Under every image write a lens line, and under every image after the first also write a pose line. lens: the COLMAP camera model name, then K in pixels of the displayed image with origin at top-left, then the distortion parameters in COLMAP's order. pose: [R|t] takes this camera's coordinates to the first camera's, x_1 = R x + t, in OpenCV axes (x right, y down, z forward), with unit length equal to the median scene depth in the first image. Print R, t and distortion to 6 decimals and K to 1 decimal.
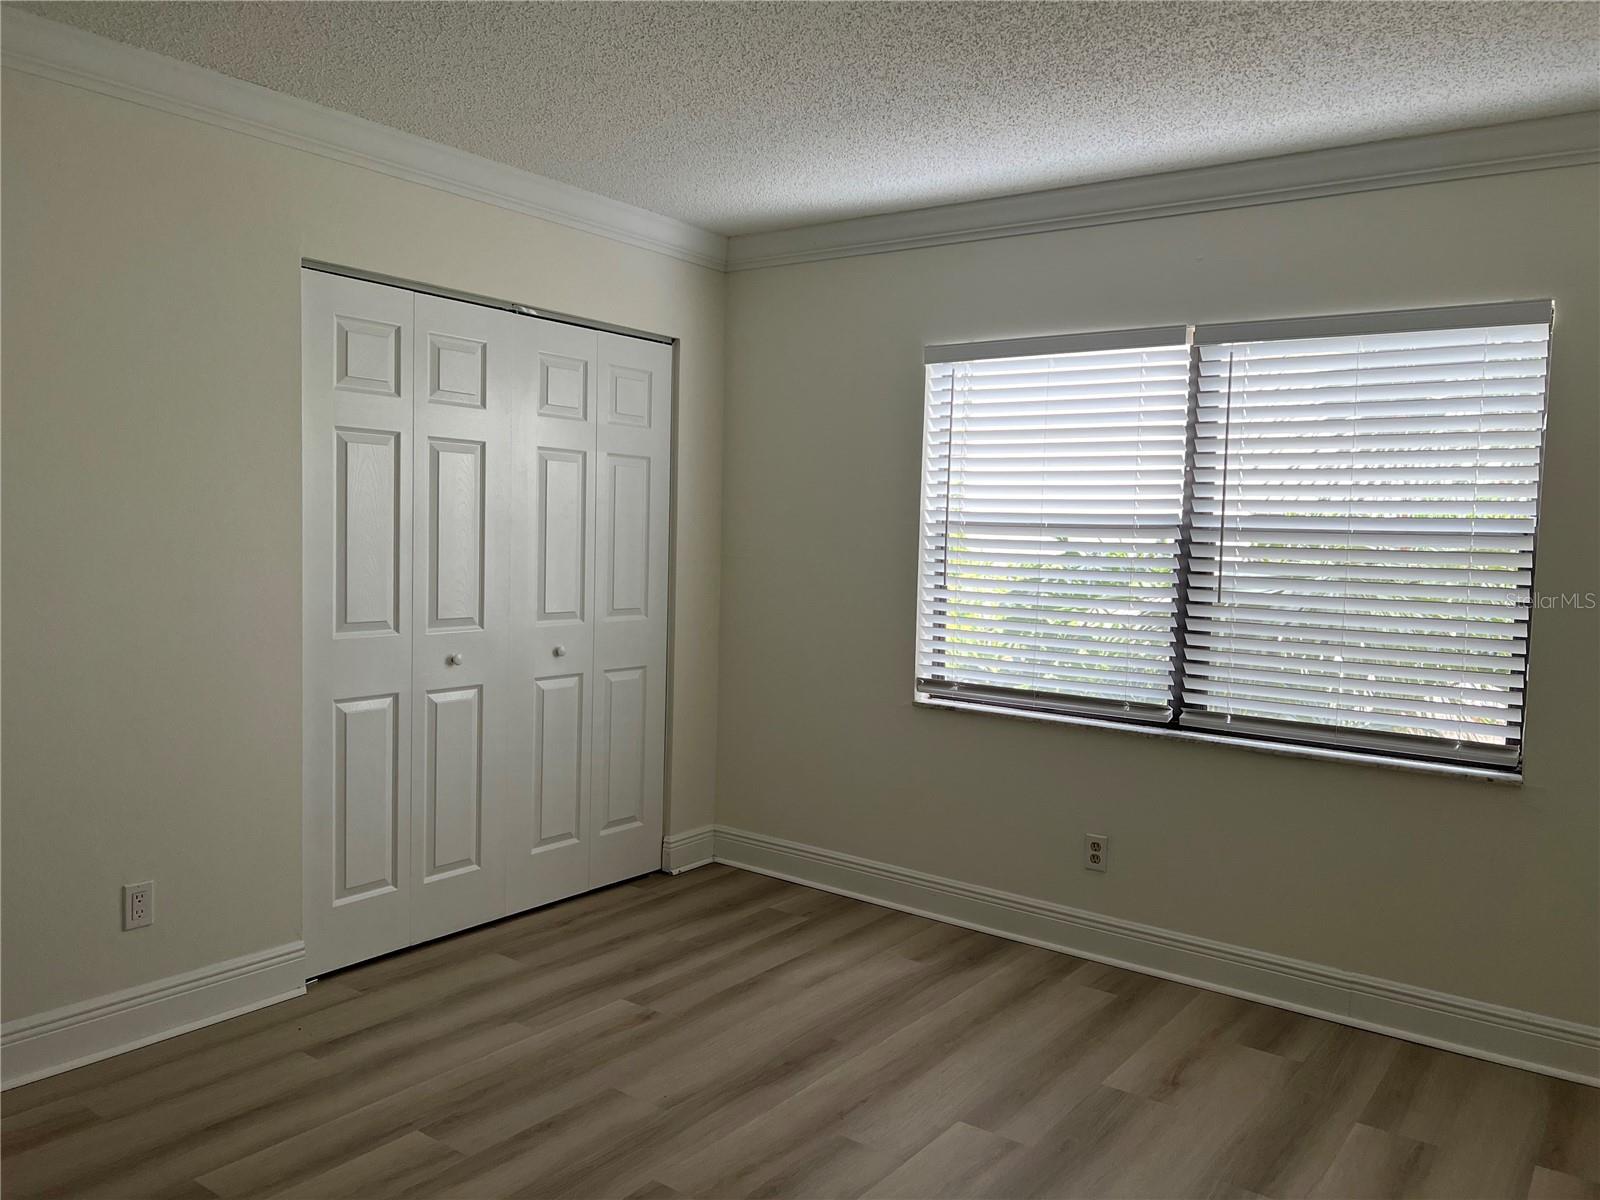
lens RADIAL K [[1206.6, 0, 786.0], [0, 1206.6, 599.7], [0, 0, 1]] dist [0.023031, -0.015426]
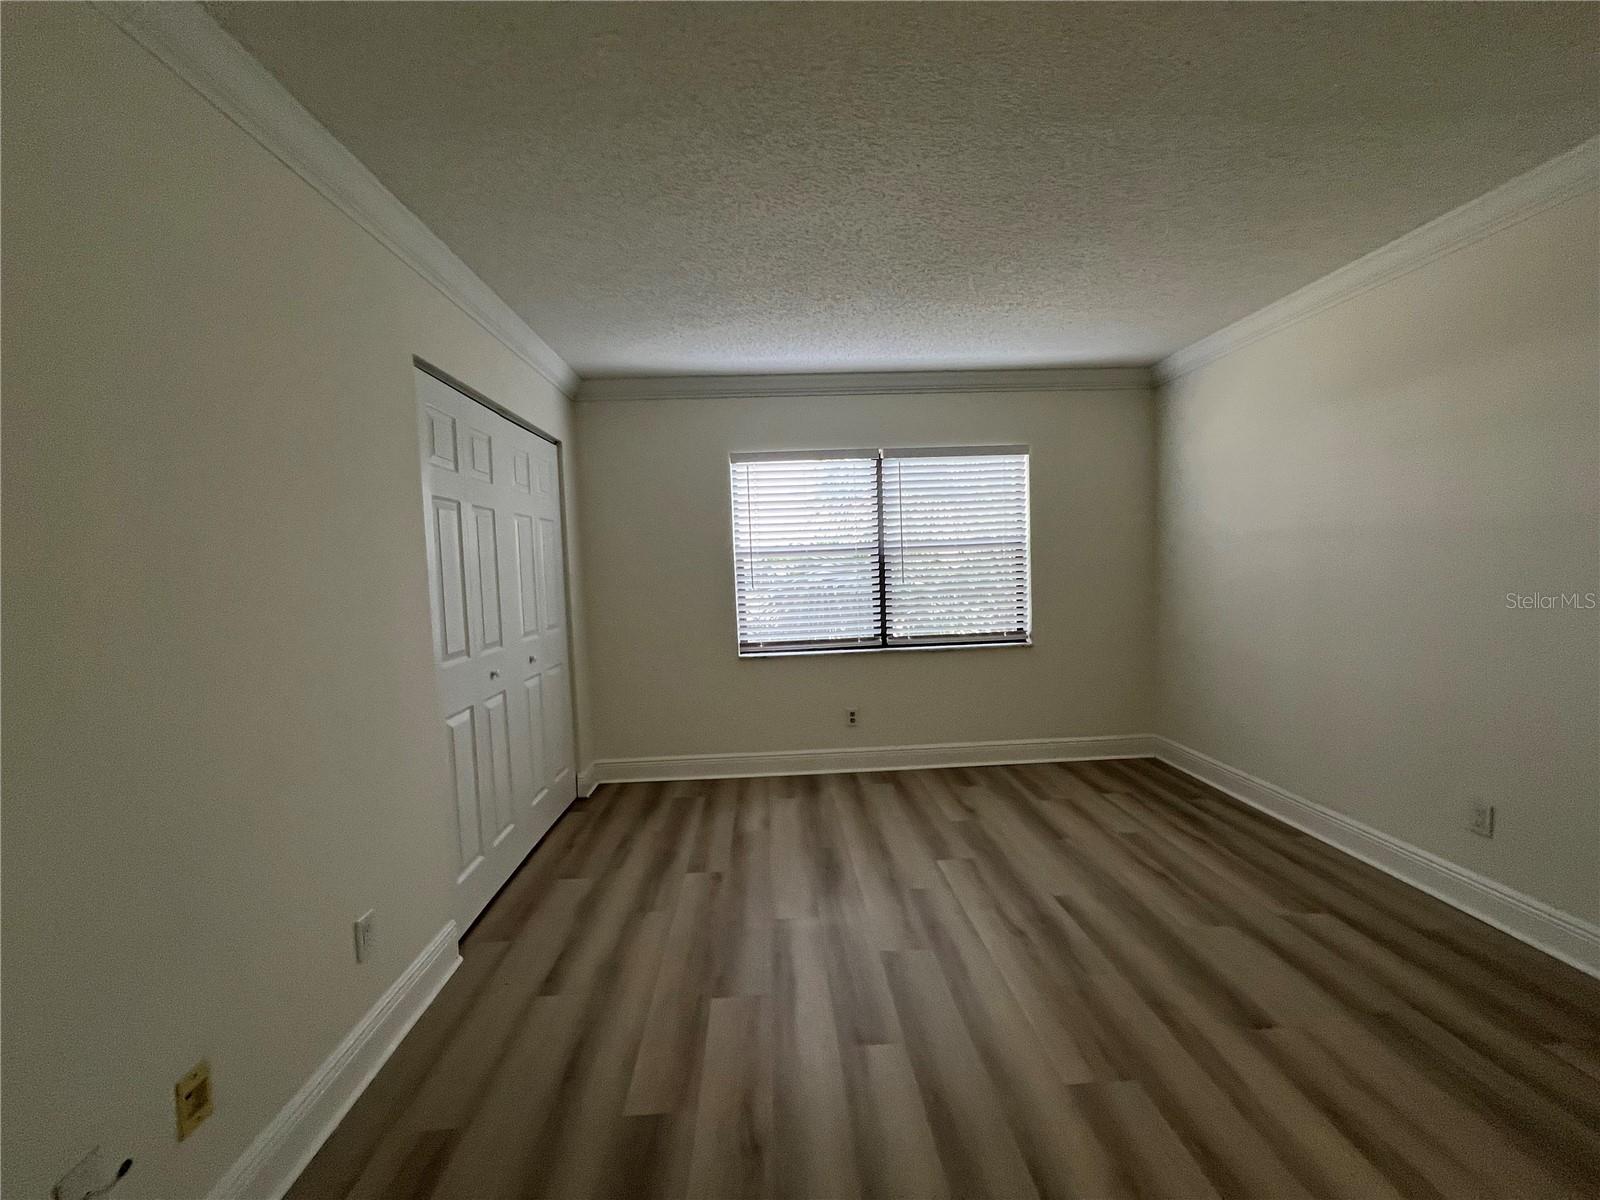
lens RADIAL K [[652.6, 0, 793.9], [0, 652.6, 591.8], [0, 0, 1]] dist [-0.000639, 0.000253]
pose [[0.773059, -0.088683, 0.628105, -0.472707], [0.097817, 0.995002, 0.020095, -0.022489], [-0.626747, 0.045905, 0.777869, 0.242745]]
